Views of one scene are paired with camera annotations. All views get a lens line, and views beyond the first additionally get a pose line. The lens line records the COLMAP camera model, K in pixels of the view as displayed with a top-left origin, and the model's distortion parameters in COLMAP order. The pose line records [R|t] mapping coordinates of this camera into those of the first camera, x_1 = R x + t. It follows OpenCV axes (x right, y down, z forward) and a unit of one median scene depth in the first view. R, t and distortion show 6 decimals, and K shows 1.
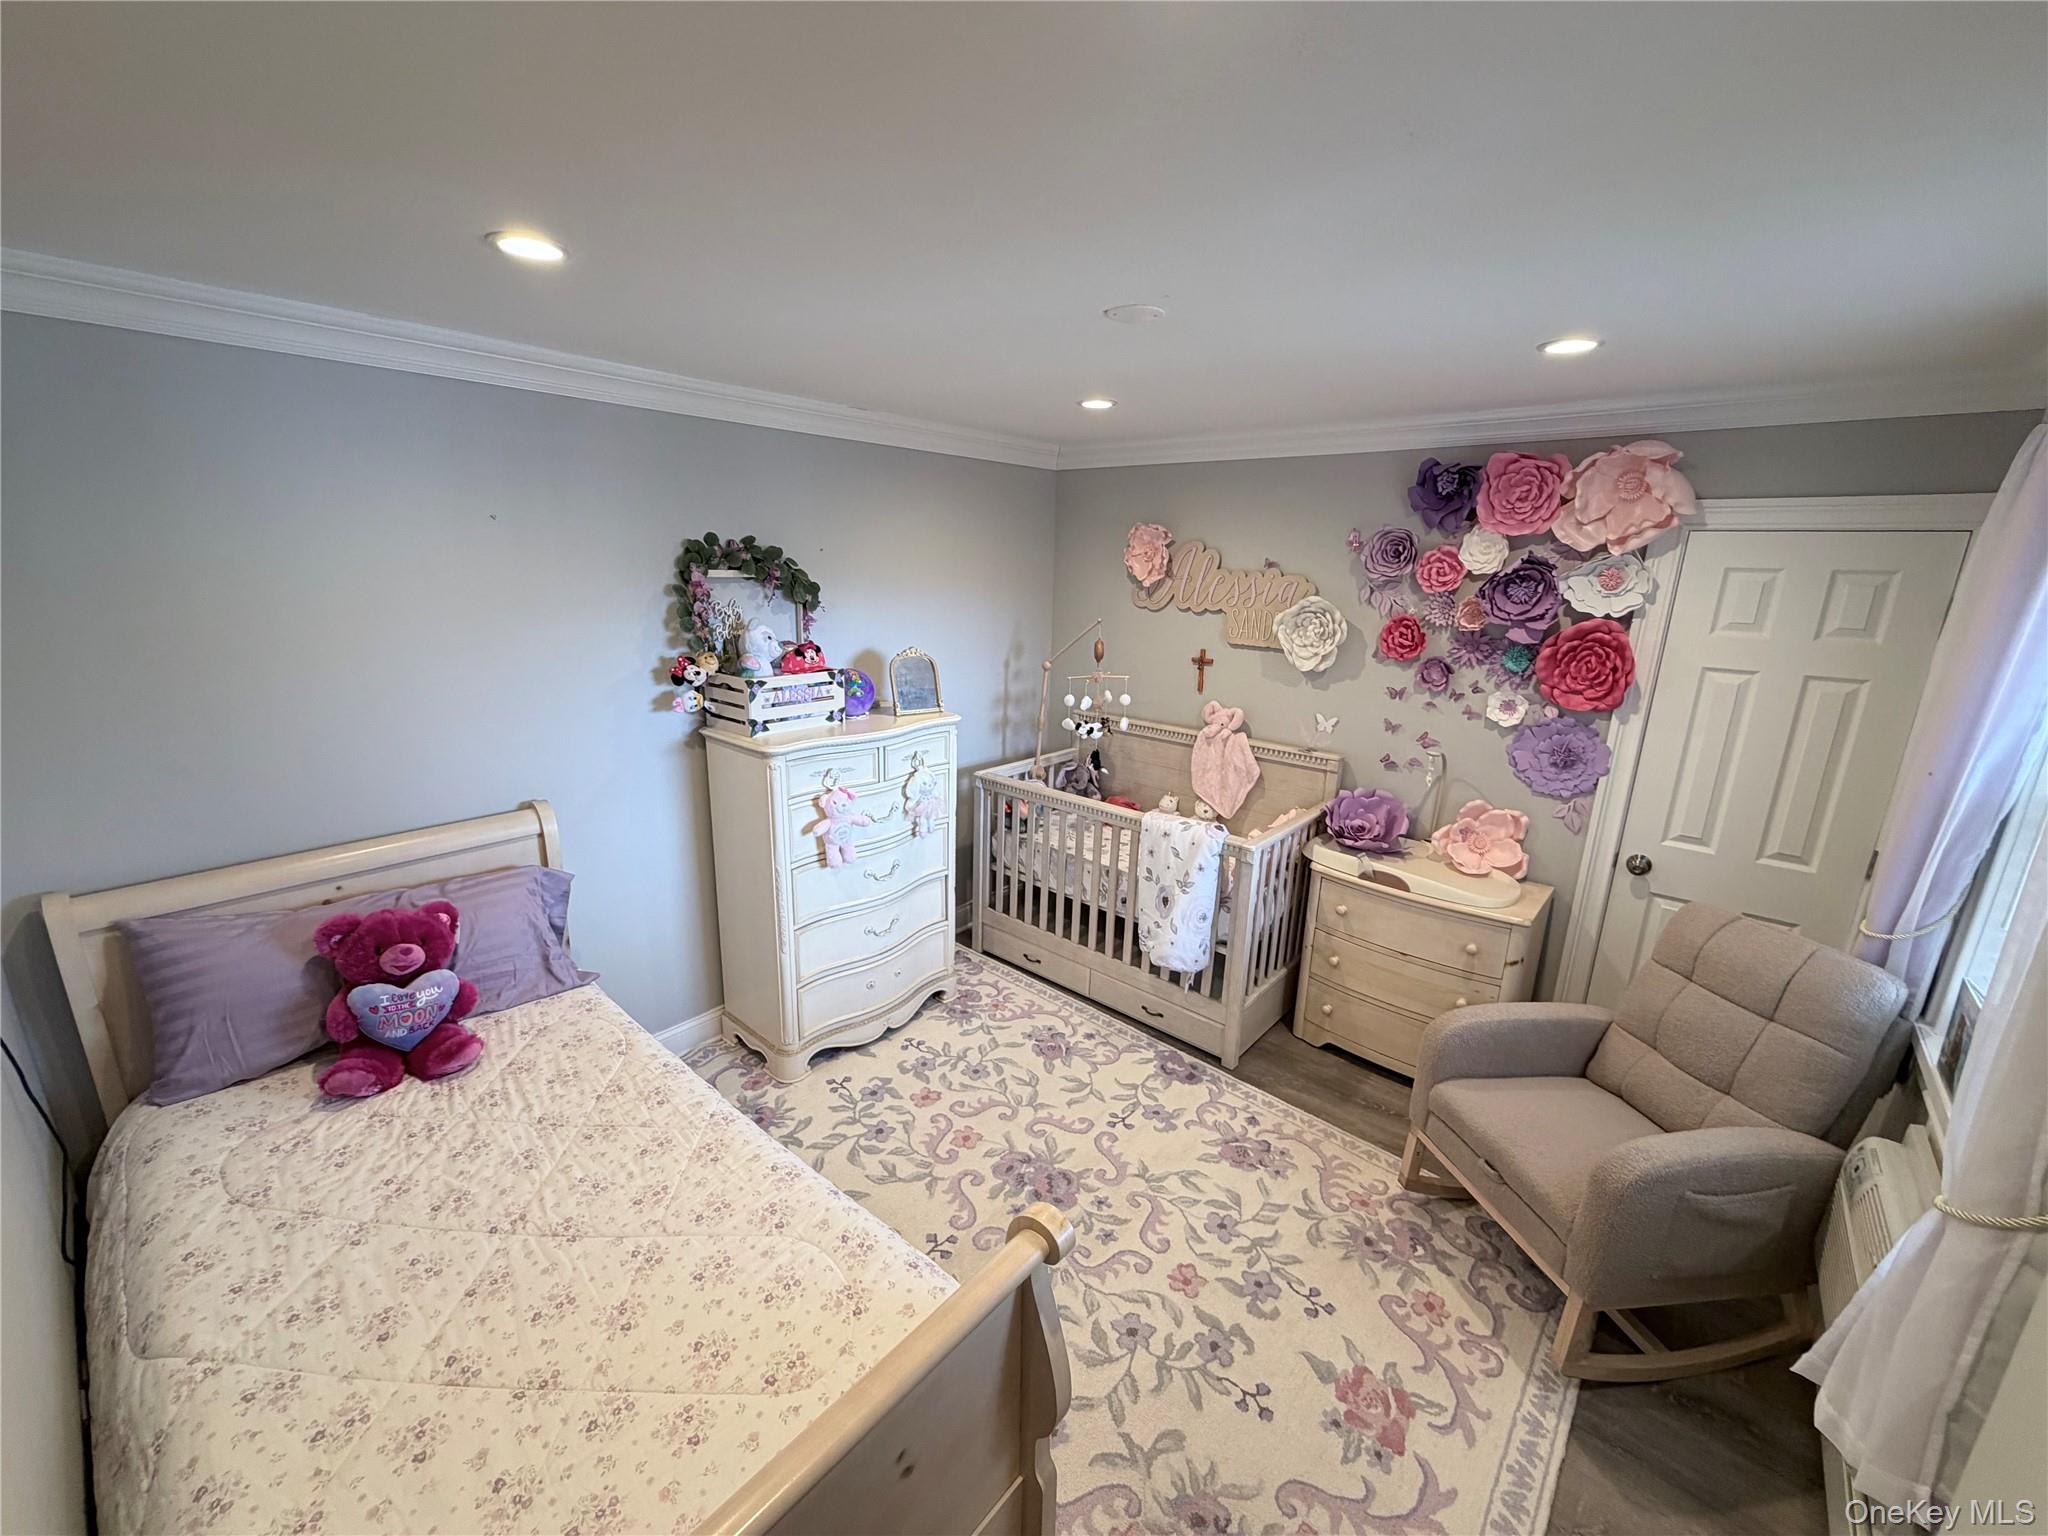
lens RADIAL K [[819.0, 0, 1021.8], [0, 819.0, 765.2], [0, 0, 1]] dist [0.000544, -0.001303]
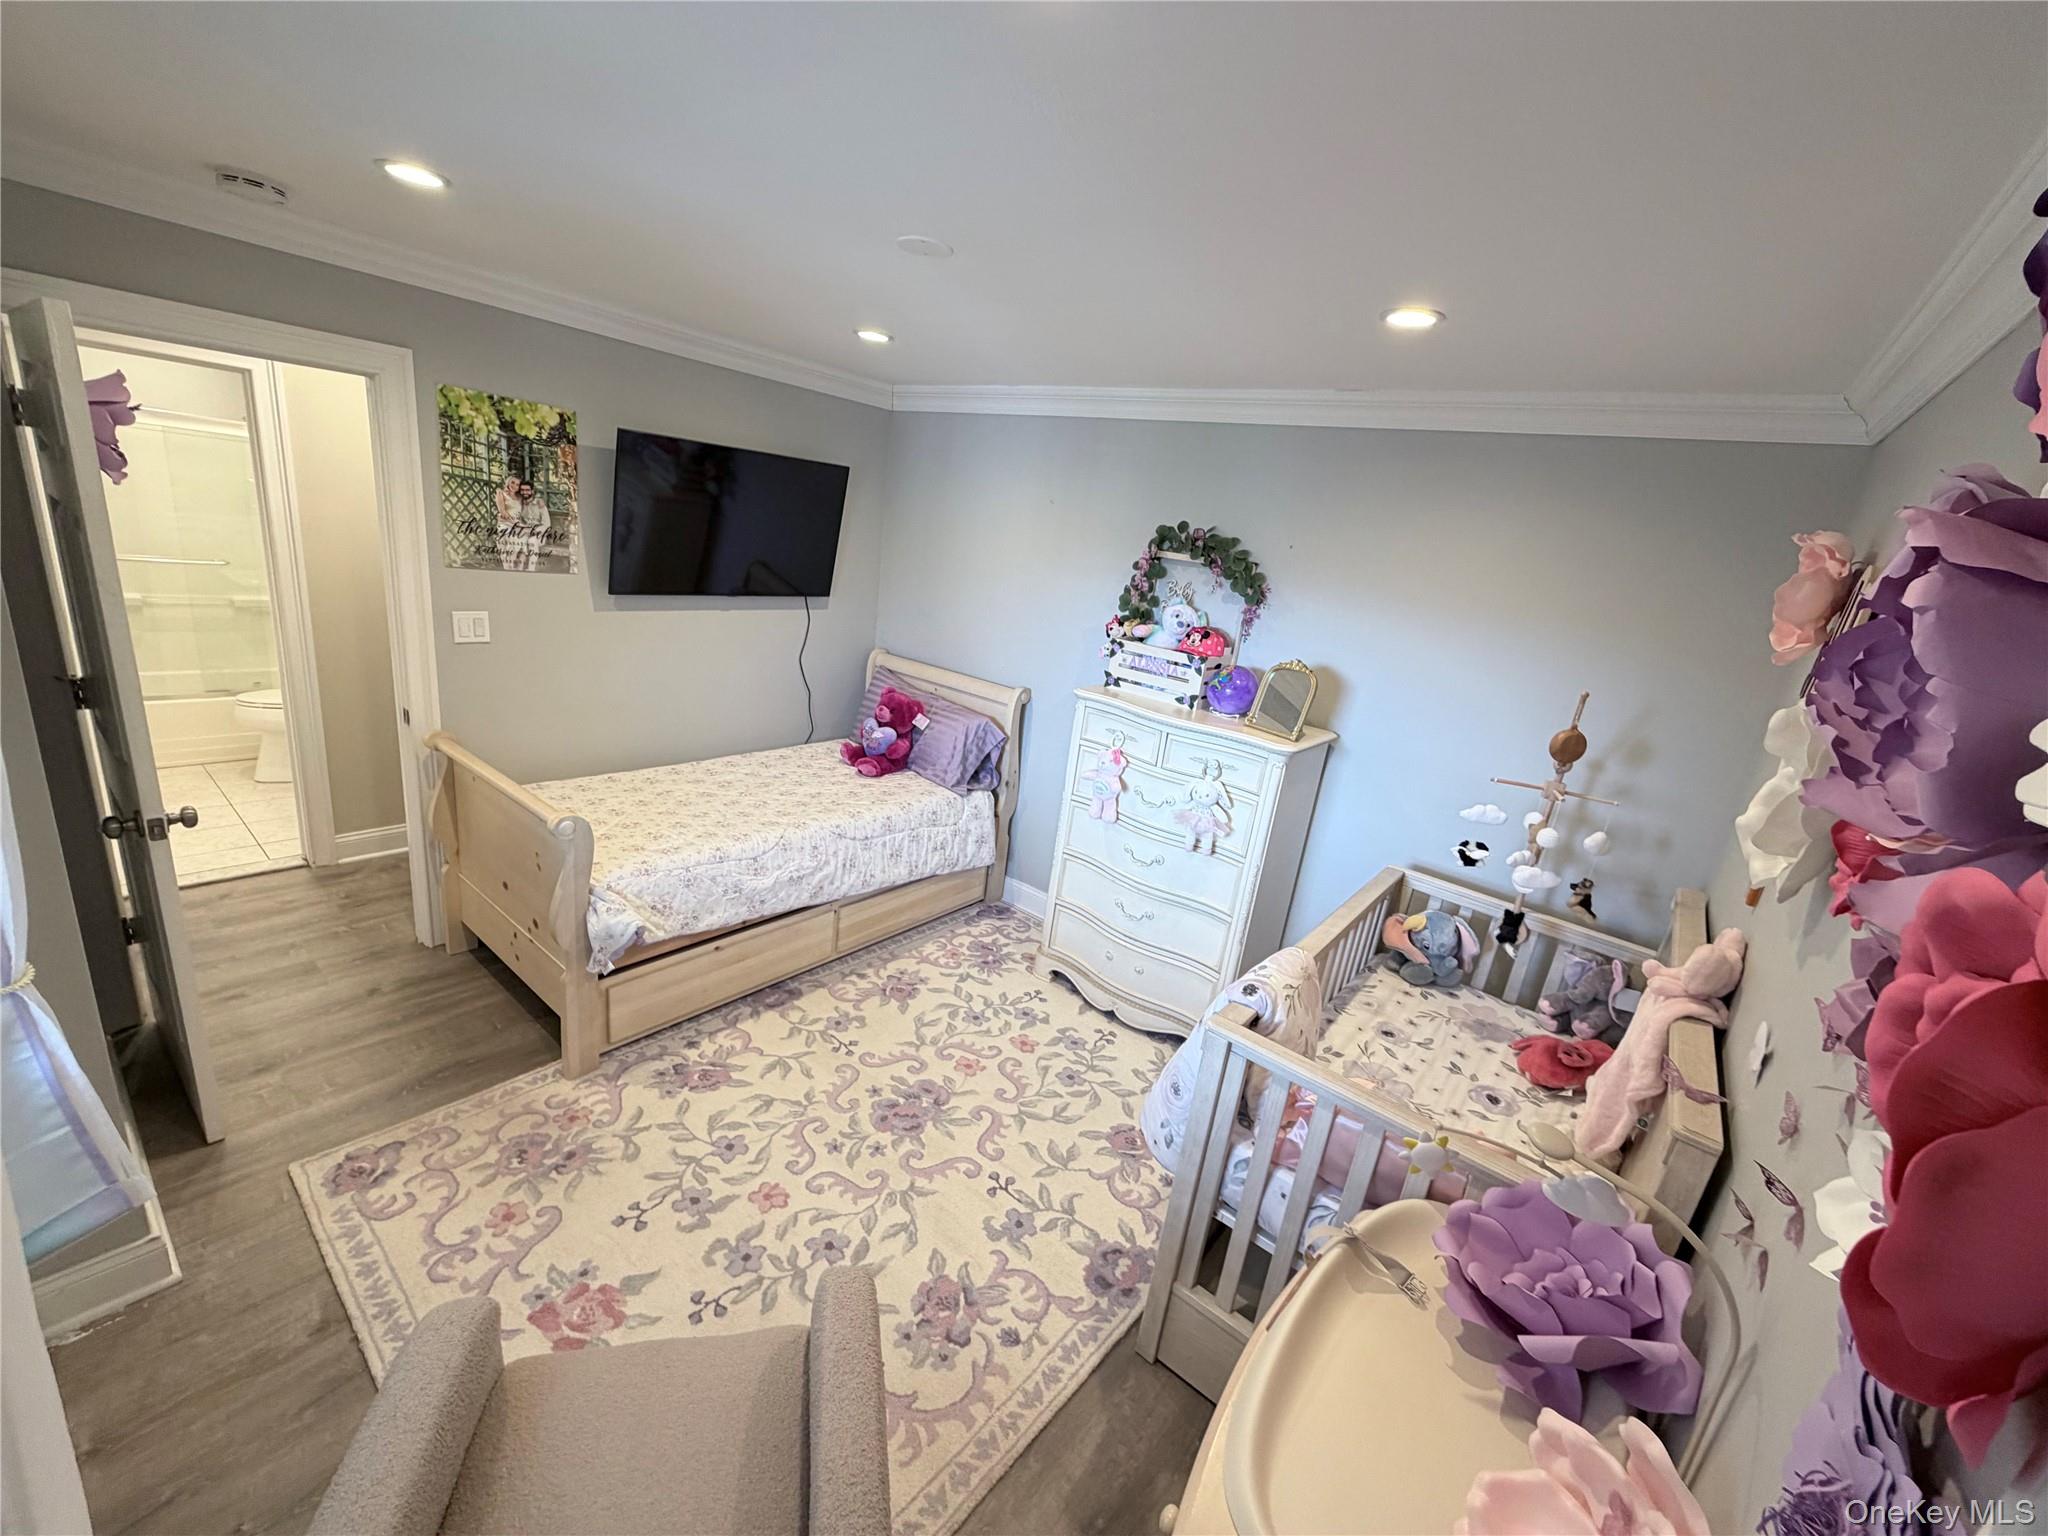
lens RADIAL K [[819.0, 0, 1019.4], [0, 819.0, 771.3], [0, 0, 1]] dist [0.000544, -0.001303]
pose [[0.034361, 0.263972, -0.963918, 0.948019], [-0.367200, 0.900362, 0.233478, -0.175562], [0.929507, 0.345928, 0.127868, 0.882136]]
